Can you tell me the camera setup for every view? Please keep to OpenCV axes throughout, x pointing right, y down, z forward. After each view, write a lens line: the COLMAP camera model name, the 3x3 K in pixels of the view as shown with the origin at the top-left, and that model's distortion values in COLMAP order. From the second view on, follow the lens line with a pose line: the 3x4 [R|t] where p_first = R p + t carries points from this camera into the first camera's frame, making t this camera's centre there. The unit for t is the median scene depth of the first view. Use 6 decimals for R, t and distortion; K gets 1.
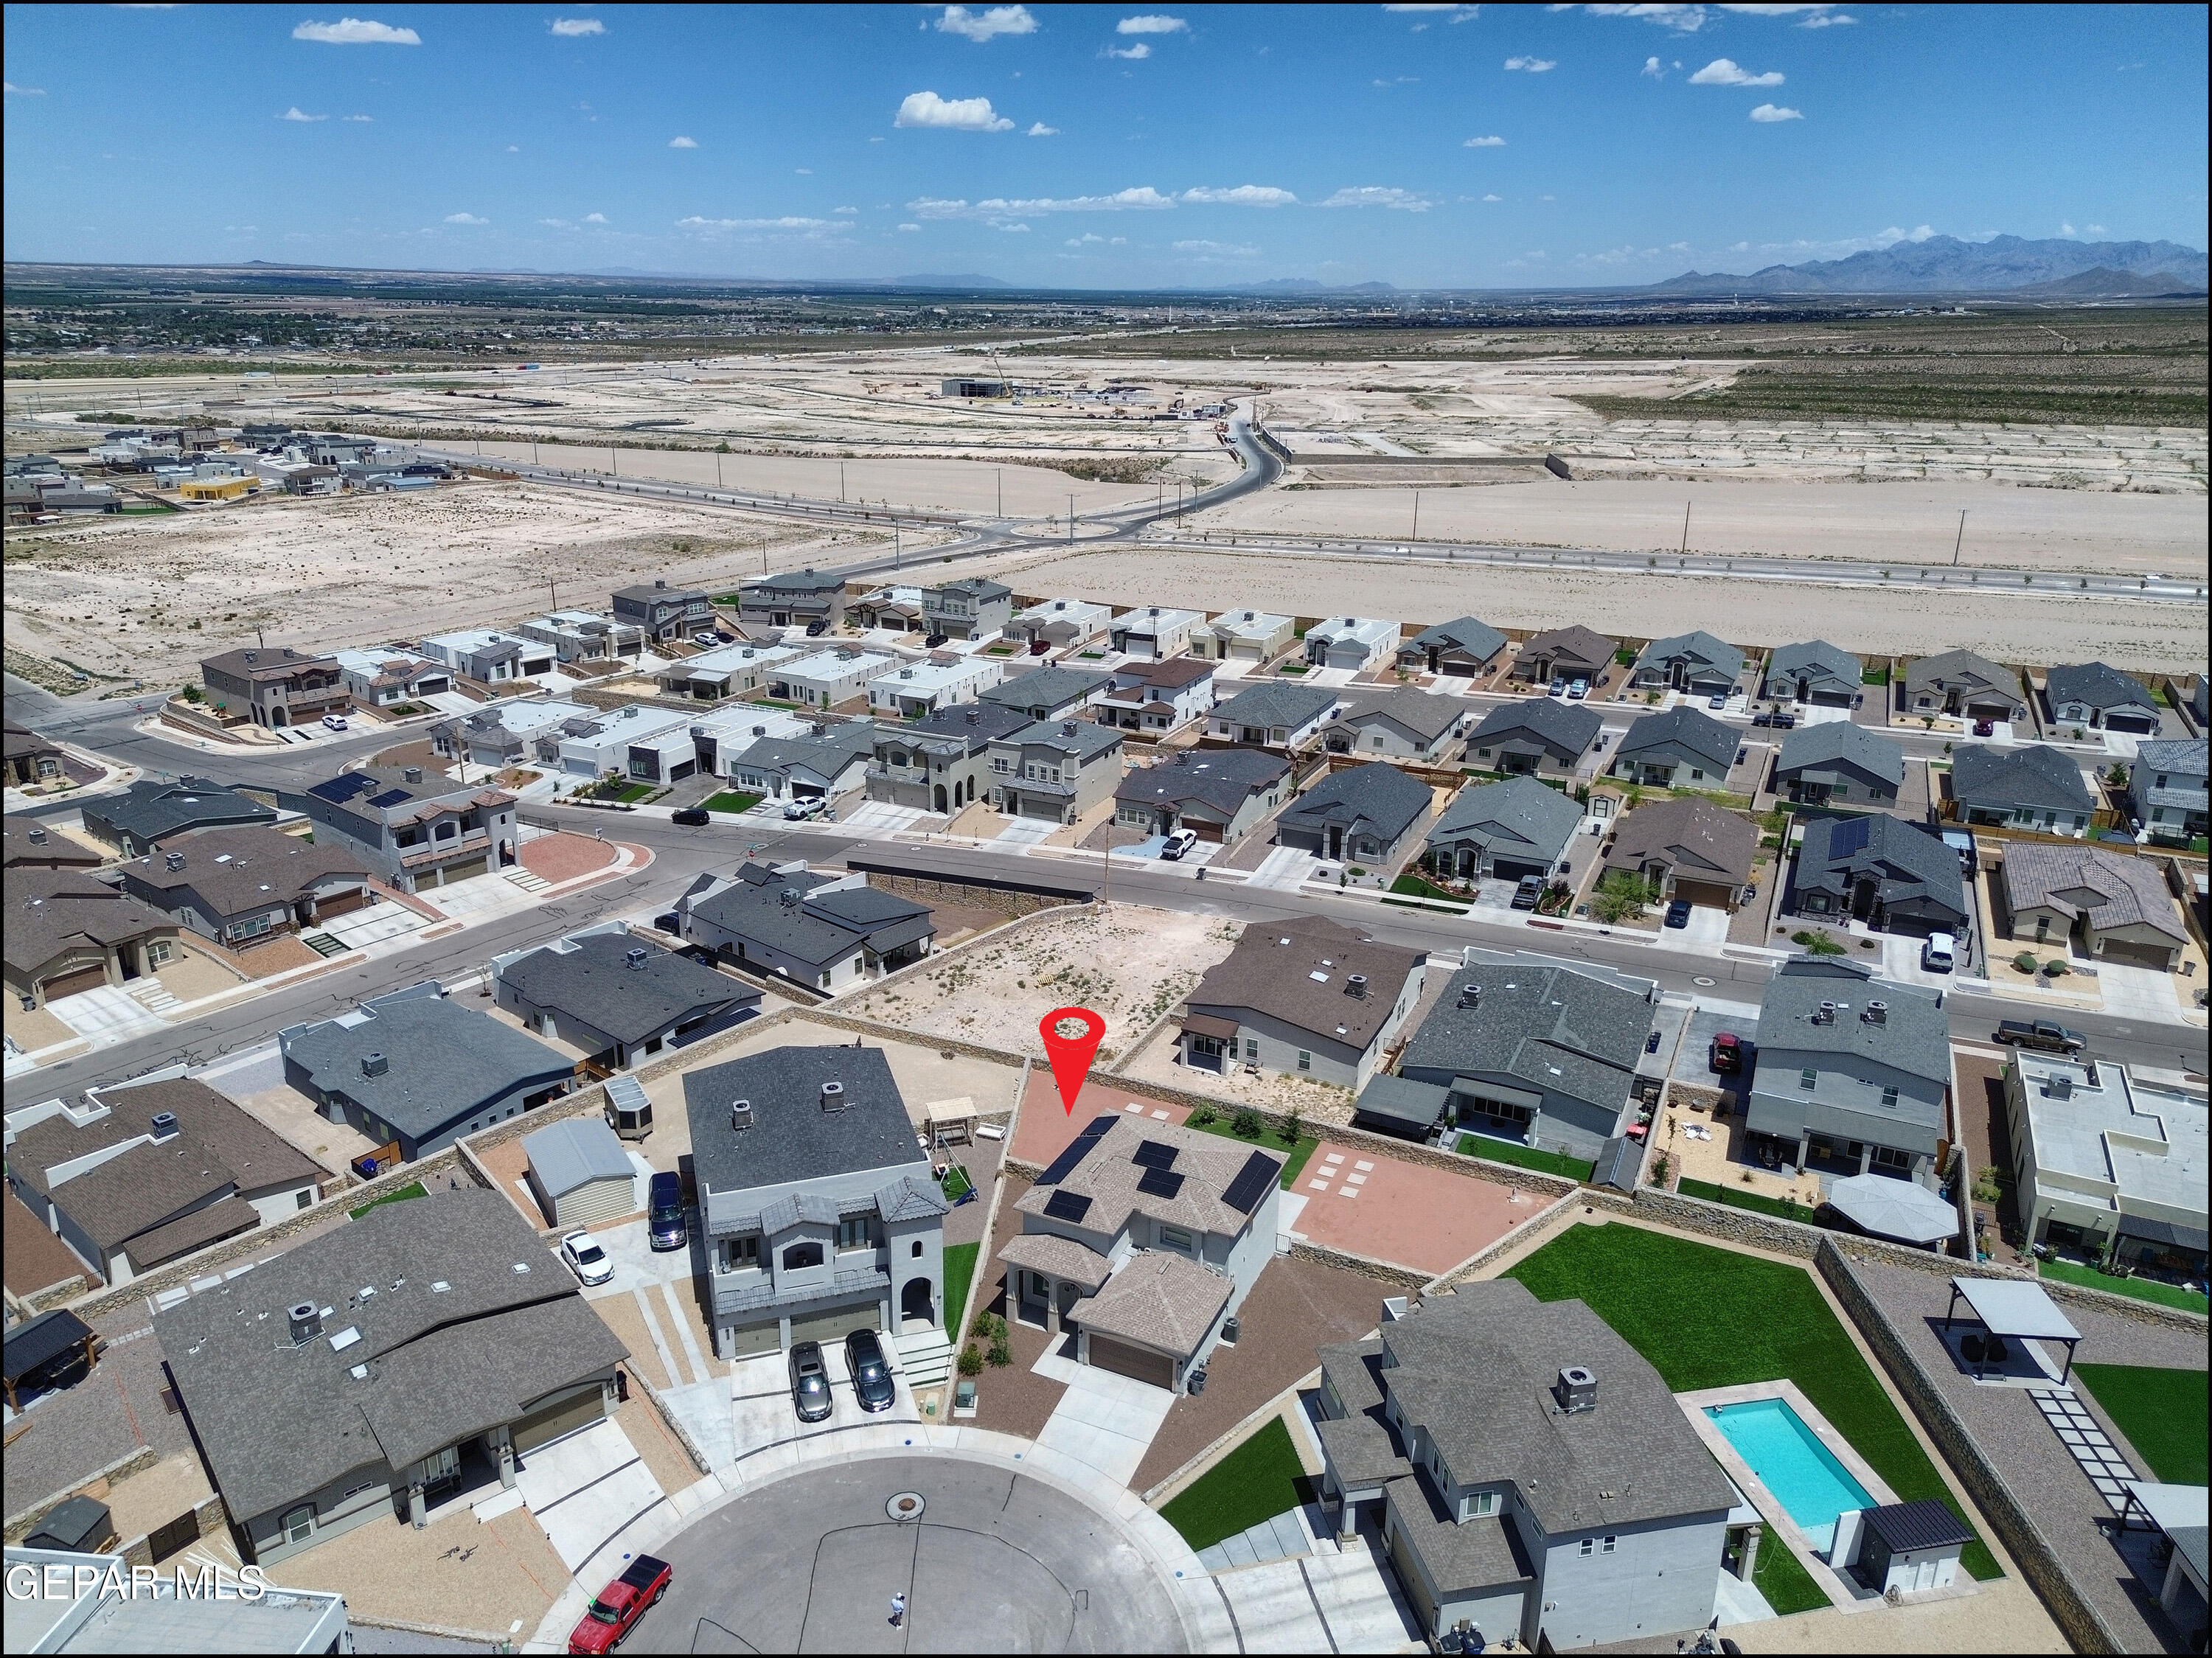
lens RADIAL K [[1572.1, 0, 1109.6], [0, 1572.1, 819.8], [0, 0, 1]] dist [0.062054, -0.052106]
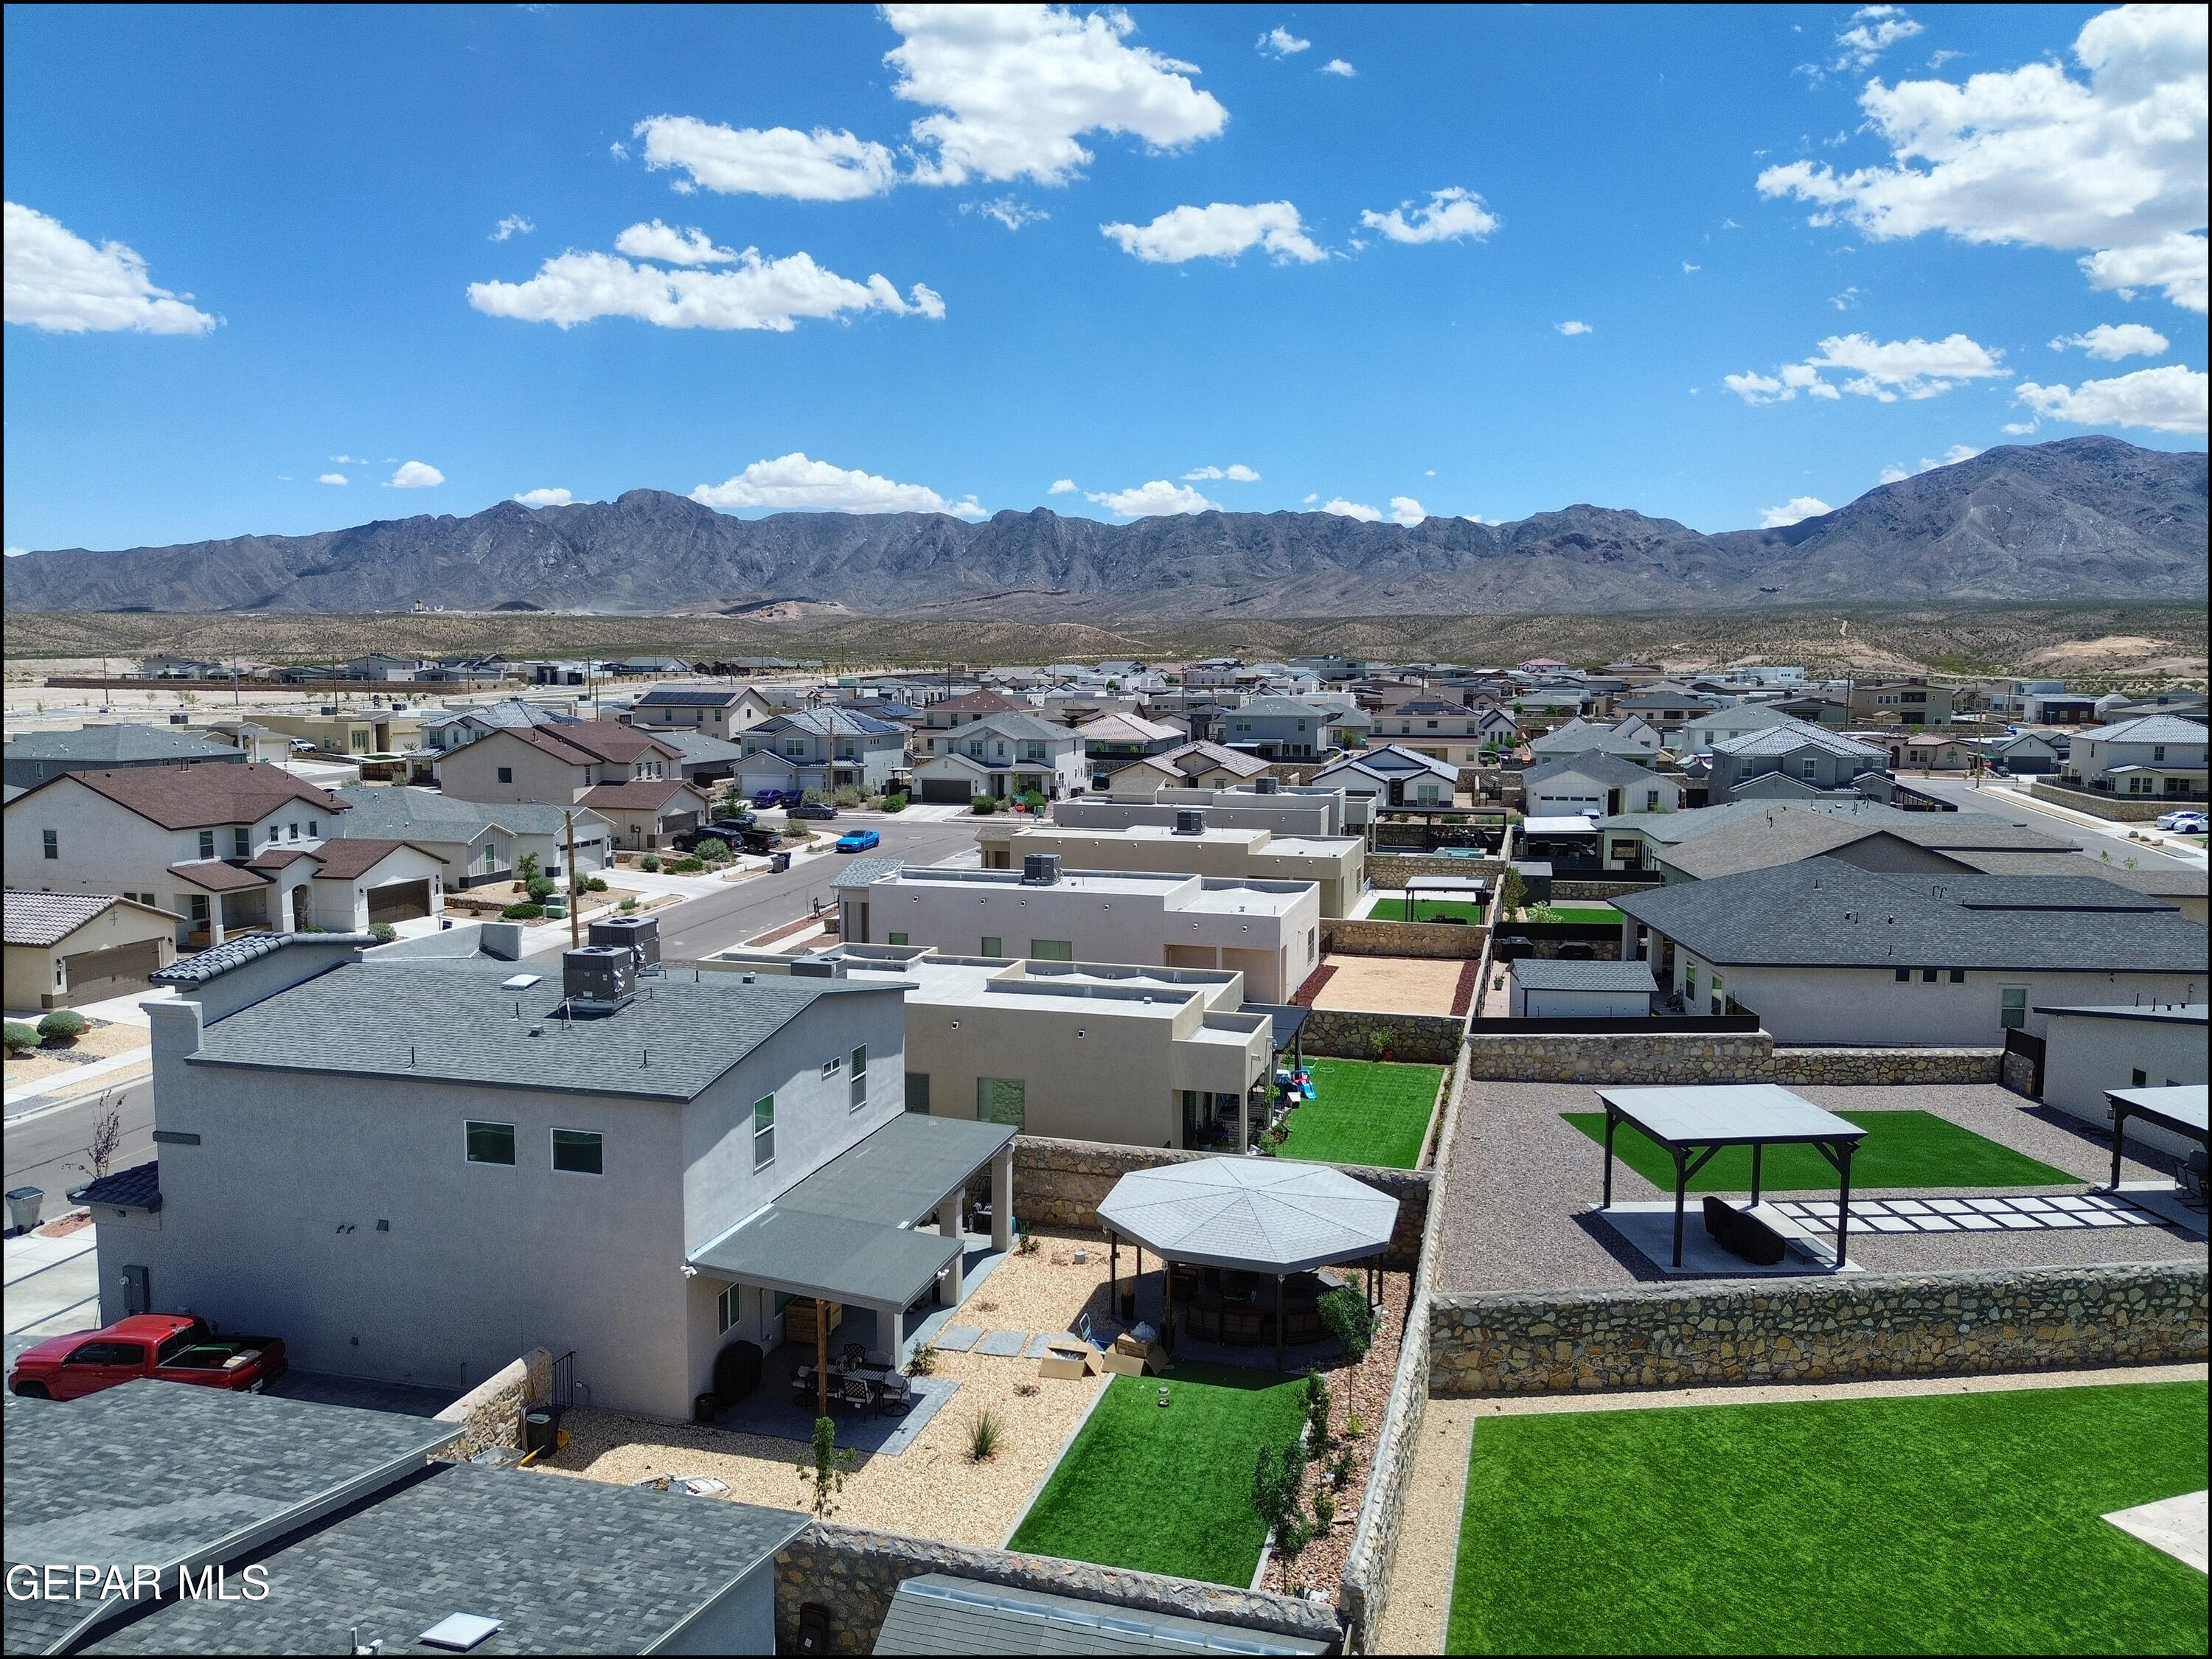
lens RADIAL K [[1572.2, 0, 1109.5], [0, 1572.2, 831.5], [0, 0, 1]] dist [0.062054, -0.052106]
pose [[-0.164448, -0.115259, 0.979629, 0.087917], [0.310336, 0.936670, 0.162300, 0.057141], [-0.936295, 0.330704, -0.118264, 0.735966]]
